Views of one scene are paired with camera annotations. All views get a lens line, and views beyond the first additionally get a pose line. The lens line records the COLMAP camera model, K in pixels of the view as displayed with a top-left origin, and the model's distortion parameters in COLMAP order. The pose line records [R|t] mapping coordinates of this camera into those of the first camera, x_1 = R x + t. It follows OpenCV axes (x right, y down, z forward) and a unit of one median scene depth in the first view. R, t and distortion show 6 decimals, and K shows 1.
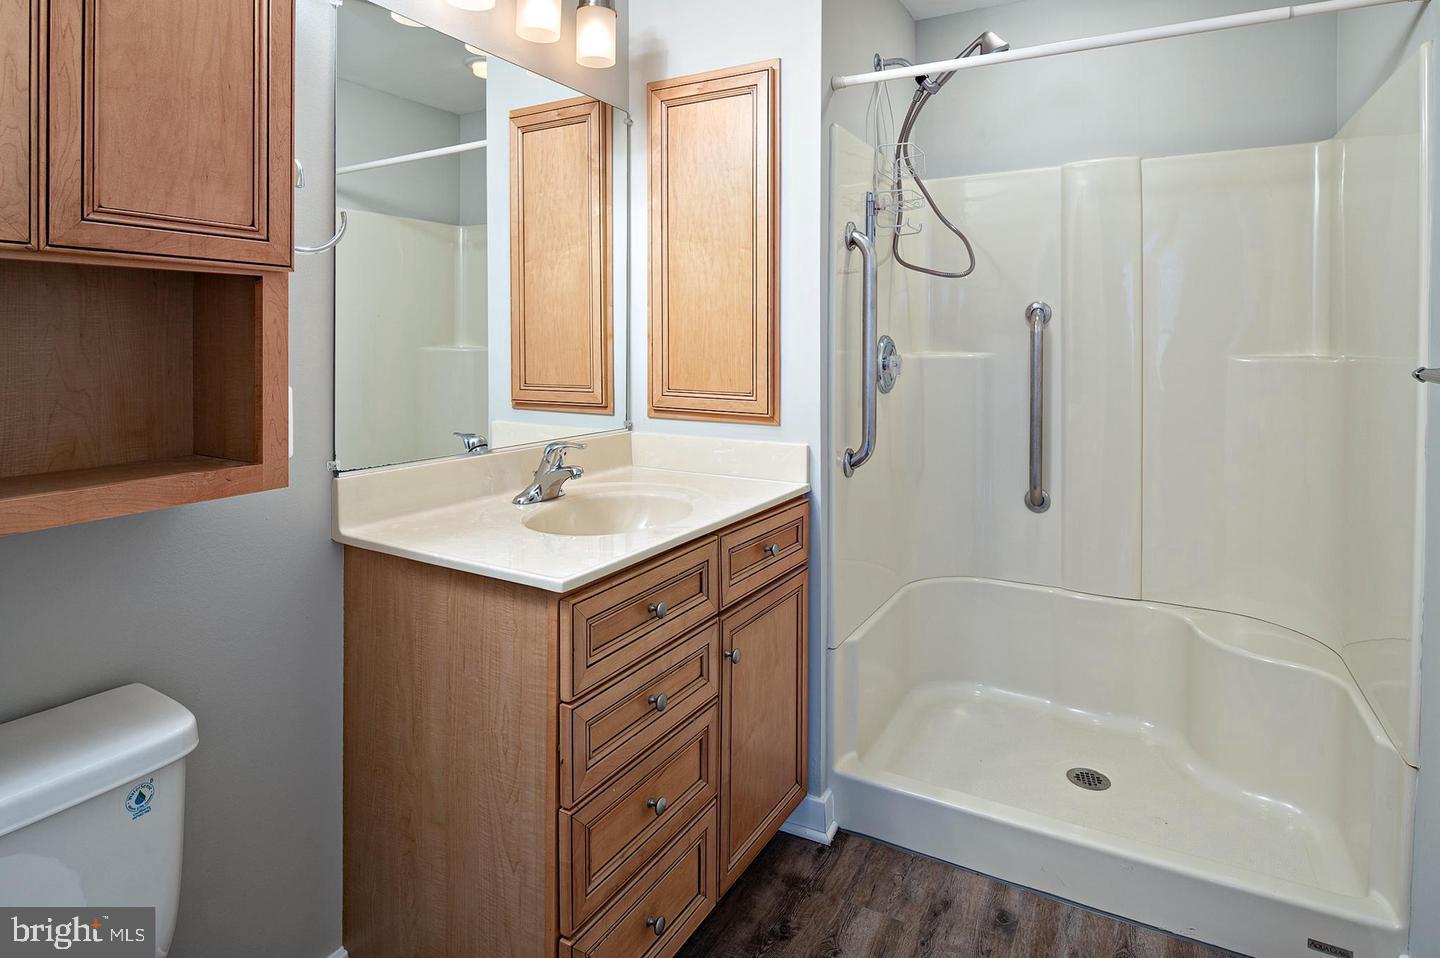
lens RADIAL K [[779.3, 0, 717.5], [0, 779.3, 475.1], [0, 0, 1]] dist [-0.005359, -0.003931]
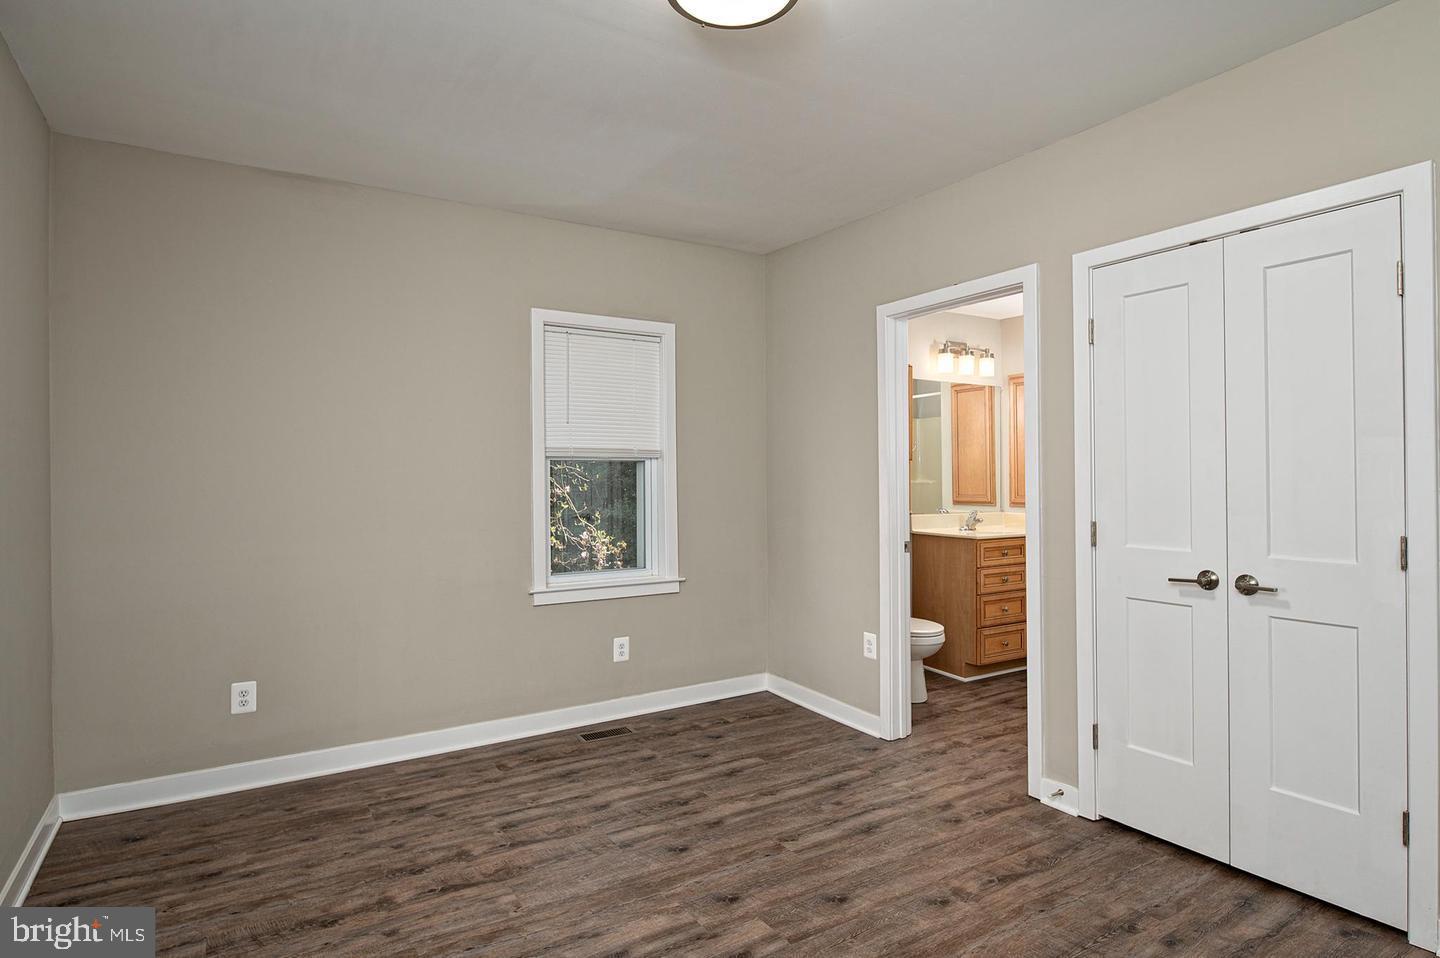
lens RADIAL K [[779.3, 0, 717.5], [0, 779.3, 475.1], [0, 0, 1]] dist [-0.005359, -0.003931]
pose [[0.884861, -0.007864, -0.465790, 0.250363], [-0.071255, 0.985808, -0.152007, 0.276077], [0.460374, 0.167695, 0.871742, -1.663574]]
